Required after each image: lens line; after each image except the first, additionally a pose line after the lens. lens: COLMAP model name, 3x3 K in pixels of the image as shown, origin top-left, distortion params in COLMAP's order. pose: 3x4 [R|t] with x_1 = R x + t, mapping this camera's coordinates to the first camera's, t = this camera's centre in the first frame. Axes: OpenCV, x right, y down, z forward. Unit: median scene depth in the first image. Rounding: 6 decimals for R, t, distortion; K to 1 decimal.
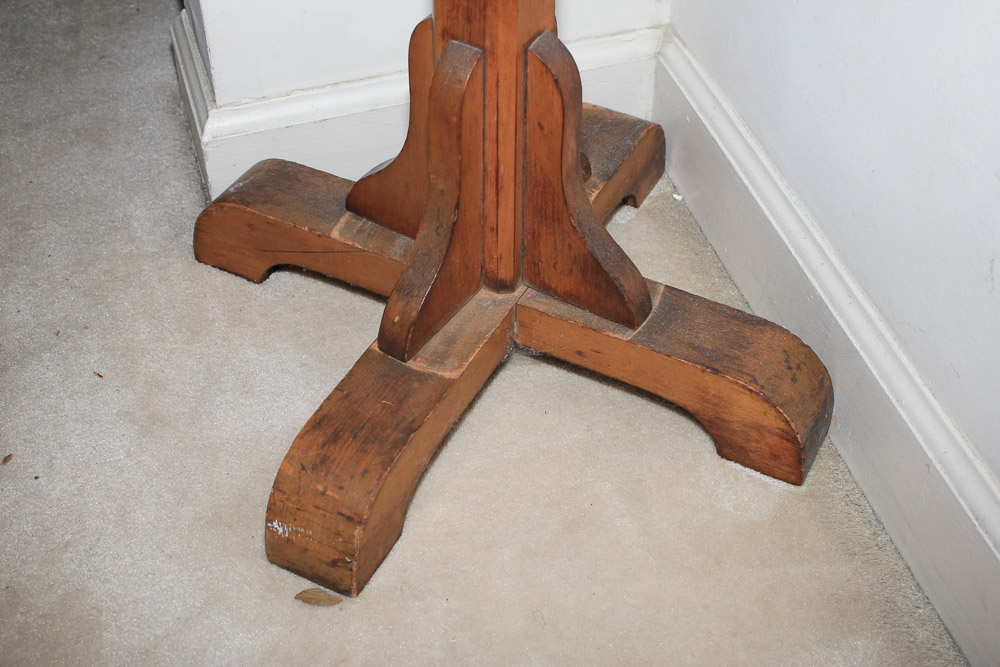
lens RADIAL K [[1451.0, 0, 500.0], [0, 1451.0, 332.4], [0, 0, 1]] dist [0.032704, 0.000000]
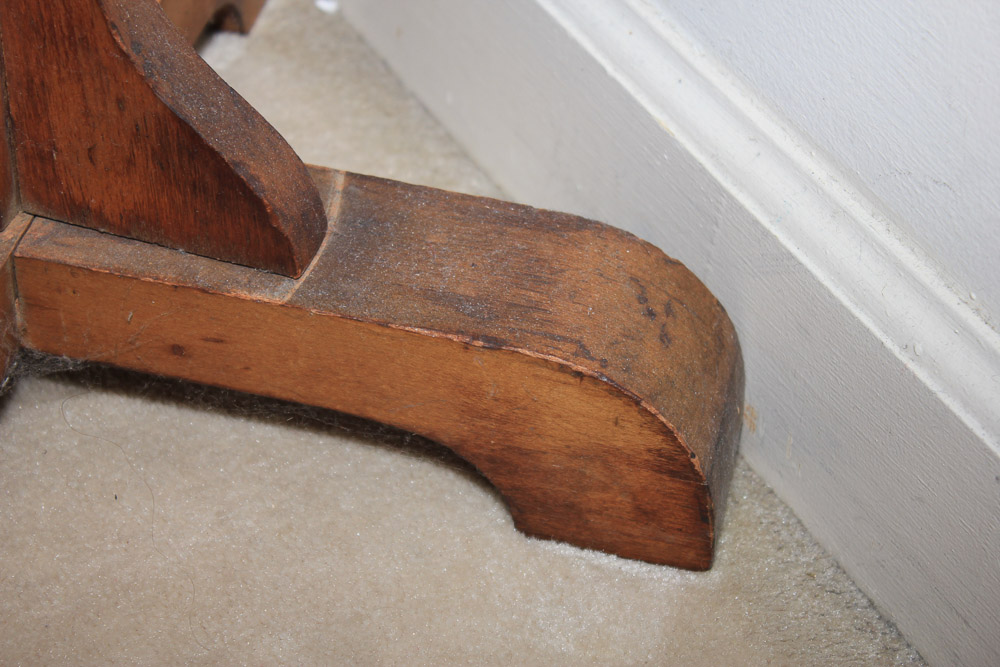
lens RADIAL K [[2376.1, 0, 502.4], [0, 2376.1, 333.3], [0, 0, 1]] dist [0.082018, 0.000000]
pose [[0.967507, -0.137802, 0.211992, -0.001126], [0.140174, 0.990119, 0.003872, 0.020839], [-0.210431, 0.025969, 0.977264, 0.289214]]
